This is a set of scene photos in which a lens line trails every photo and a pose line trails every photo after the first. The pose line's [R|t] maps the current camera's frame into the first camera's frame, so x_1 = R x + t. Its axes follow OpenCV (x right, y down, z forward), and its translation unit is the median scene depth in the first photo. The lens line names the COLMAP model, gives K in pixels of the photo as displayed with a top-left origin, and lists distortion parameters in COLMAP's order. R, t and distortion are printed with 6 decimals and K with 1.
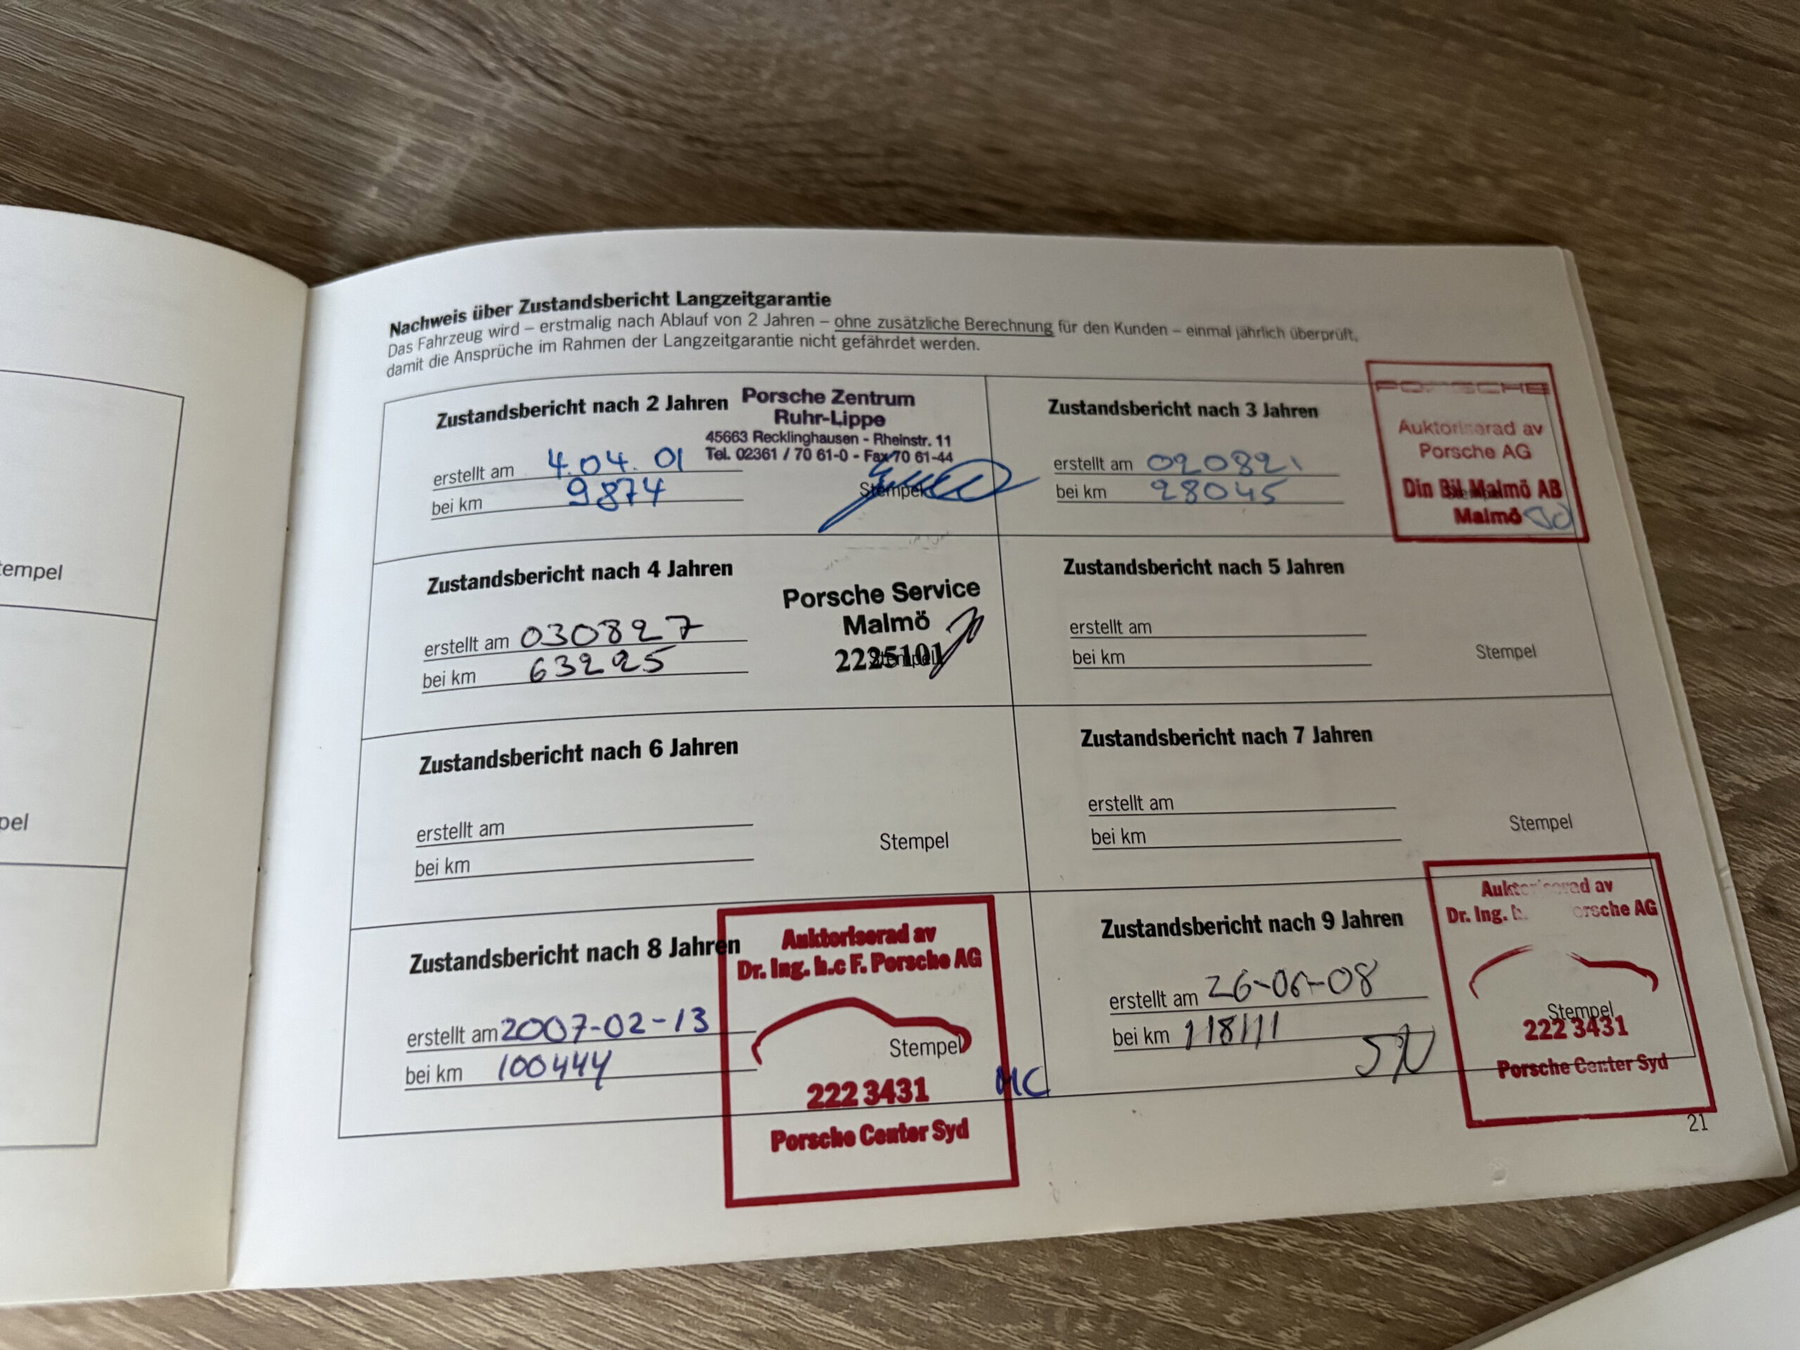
lens RADIAL K [[1369.4, 0, 900.0], [0, 1369.4, 675.0], [0, 0, 1]] dist [0.002626, -0.055150]
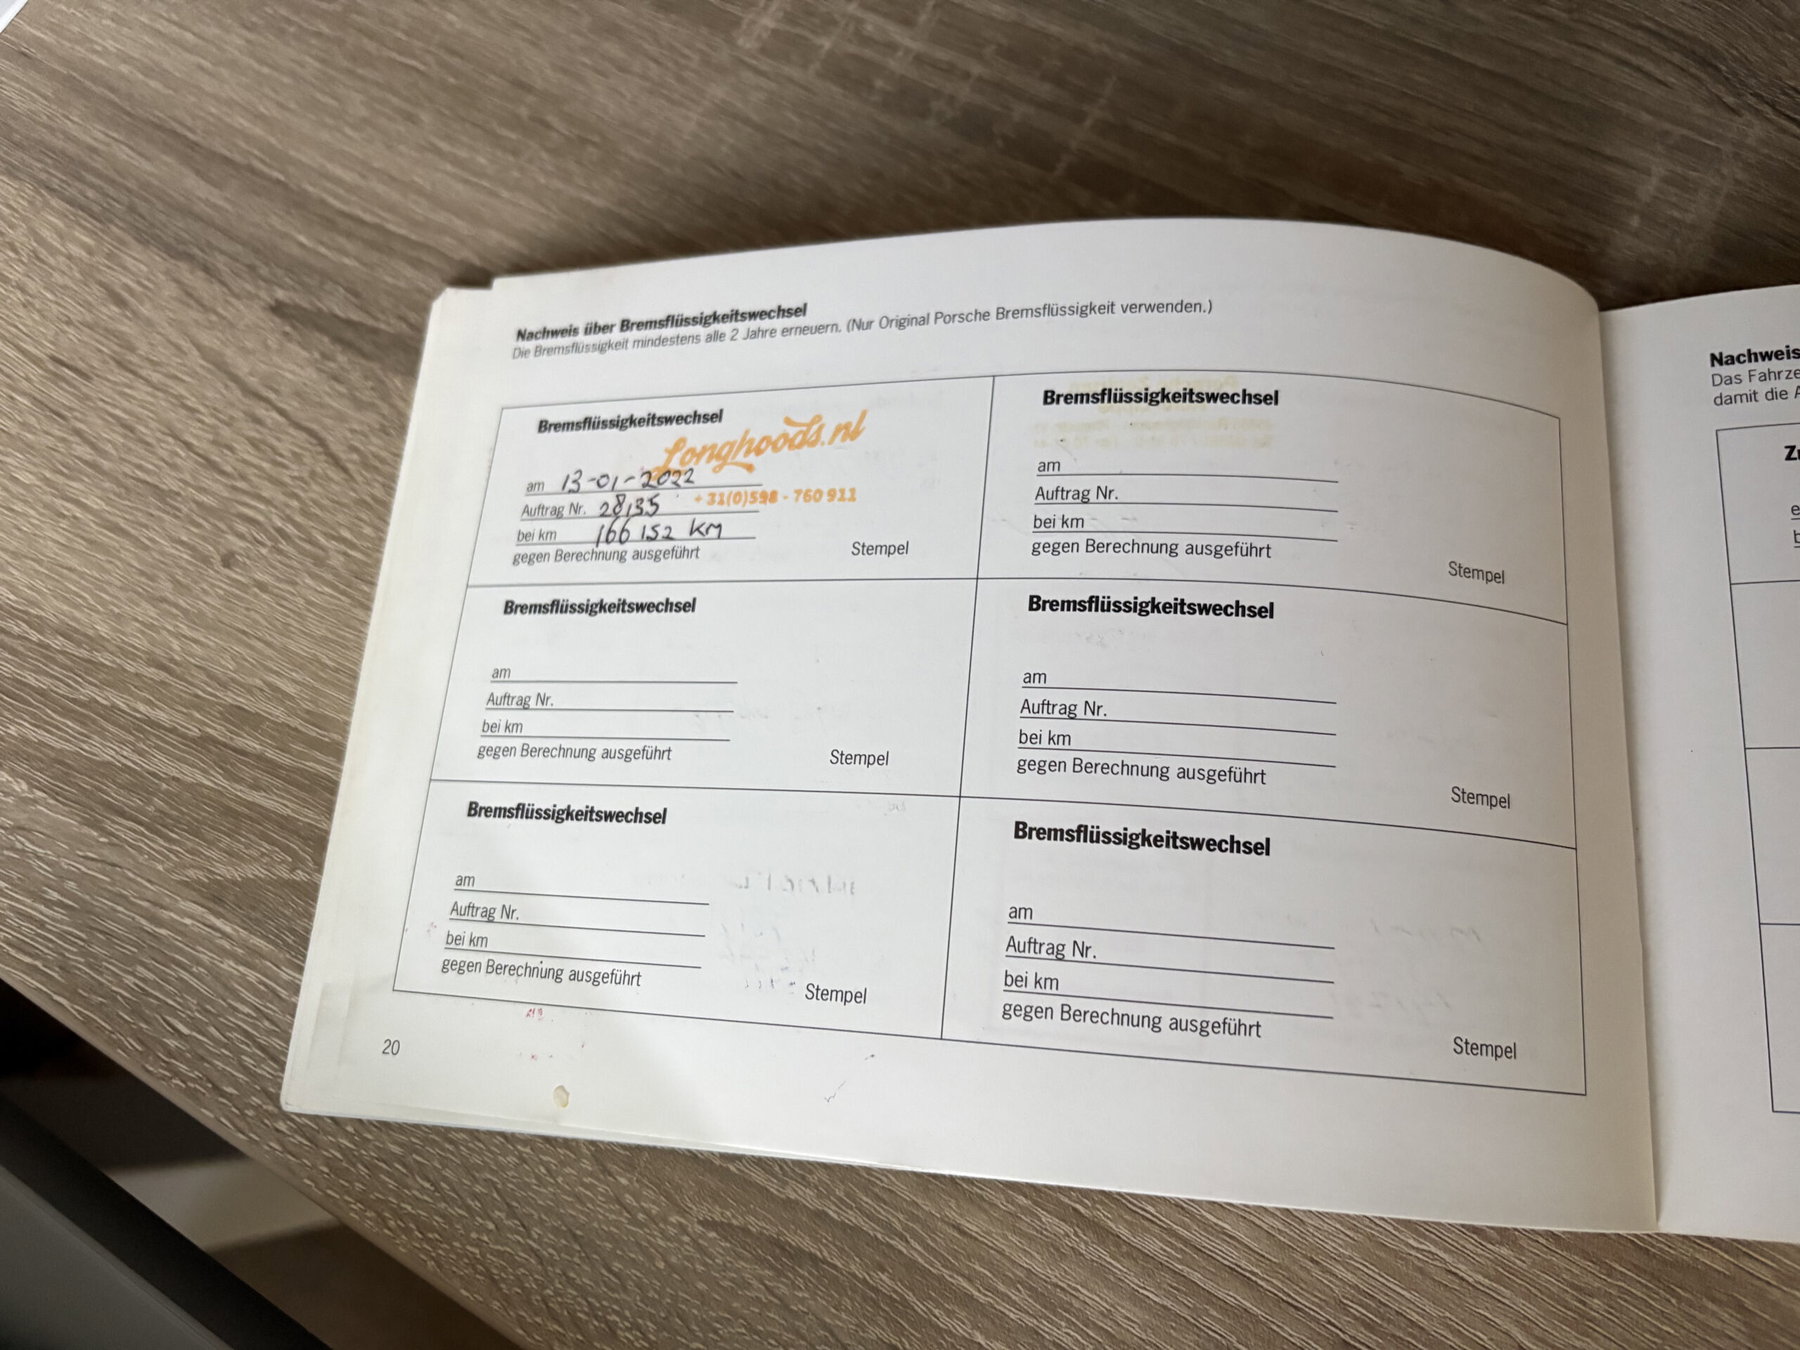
lens RADIAL K [[1397.9, 0, 912.7], [0, 1397.9, 656.0], [0, 0, 1]] dist [-0.002443, -0.051817]
pose [[0.973215, 0.086103, -0.213164, -0.665932], [-0.079812, 0.996087, 0.037963, -0.012300], [0.215599, -0.019933, 0.976279, -0.179770]]
